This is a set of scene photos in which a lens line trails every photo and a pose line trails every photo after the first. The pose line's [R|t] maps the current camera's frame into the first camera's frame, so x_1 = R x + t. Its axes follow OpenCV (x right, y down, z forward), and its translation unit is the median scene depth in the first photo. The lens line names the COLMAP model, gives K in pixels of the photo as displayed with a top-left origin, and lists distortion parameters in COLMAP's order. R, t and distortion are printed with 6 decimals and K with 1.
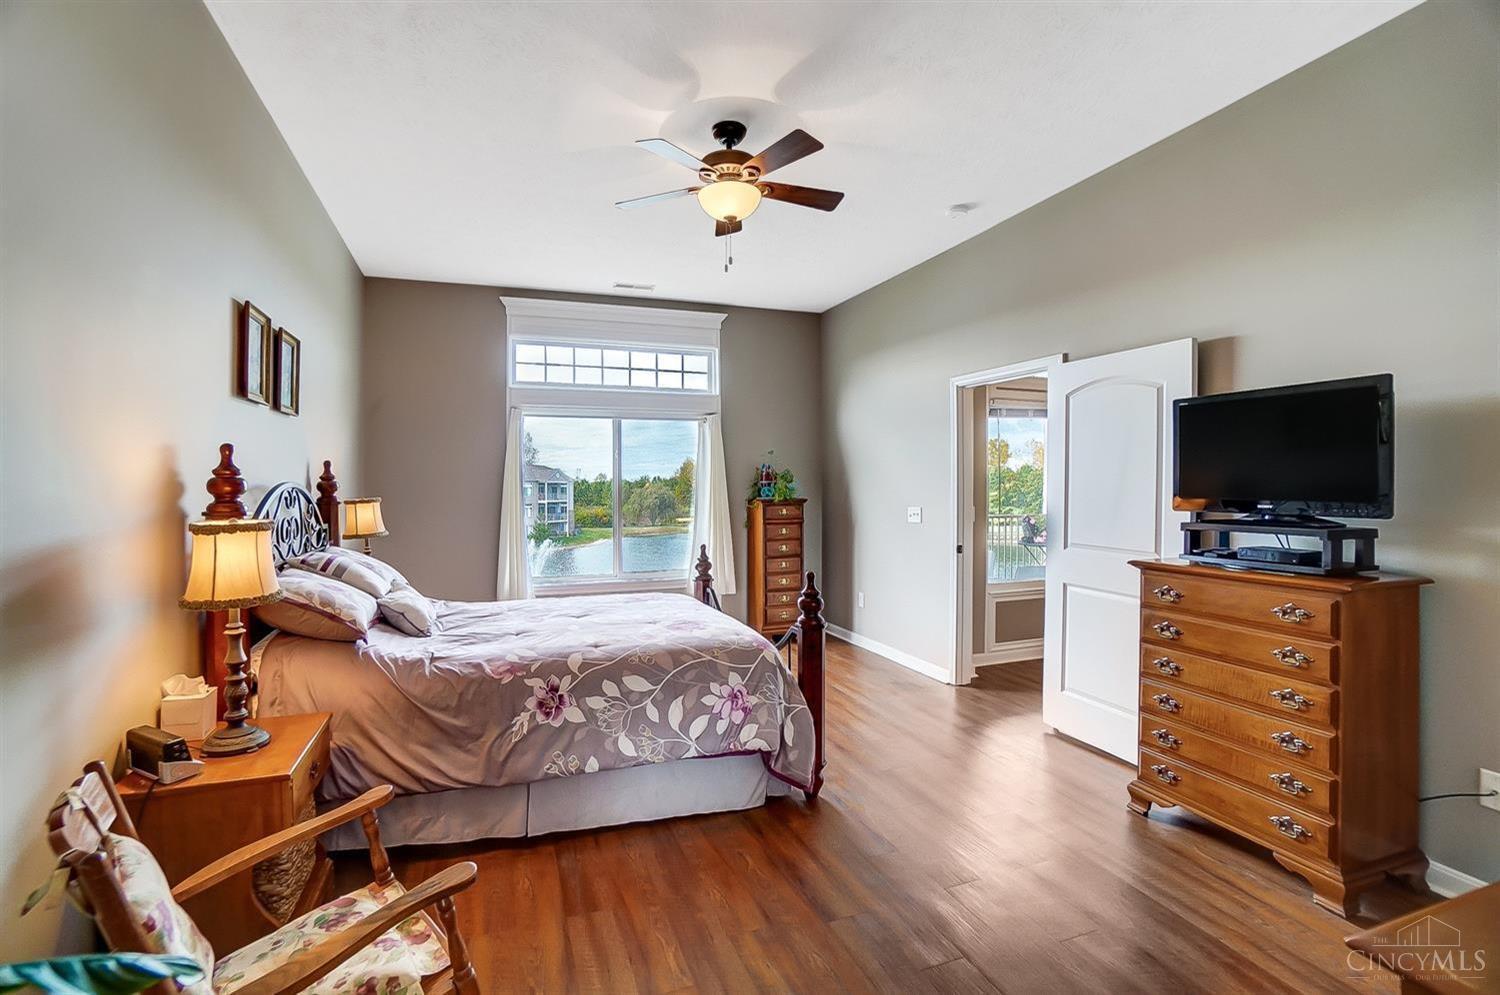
lens RADIAL K [[667.0, 0, 710.0], [0, 667.0, 482.5], [0, 0, 1]] dist [-0.038262, 0.006124]
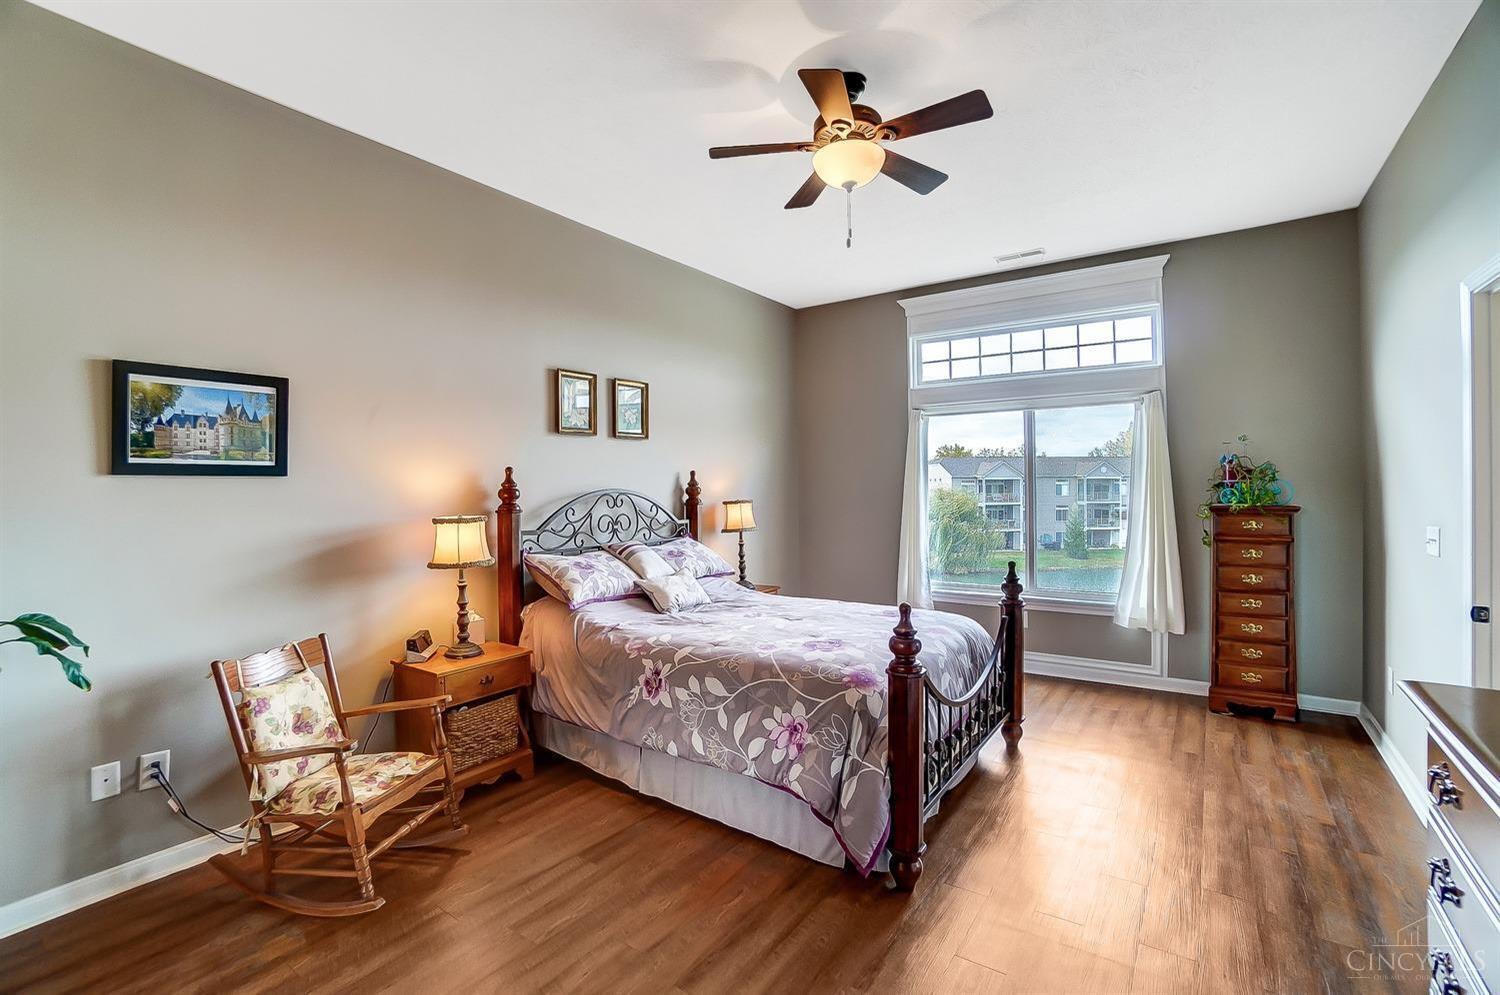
lens RADIAL K [[667.0, 0, 749.3], [0, 667.0, 485.1], [0, 0, 1]] dist [-0.038262, 0.006124]
pose [[0.595746, -0.004048, -0.803162, 0.722391], [0.012090, 0.999919, 0.003929, -0.012068], [0.803082, -0.012051, 0.595747, 0.419184]]
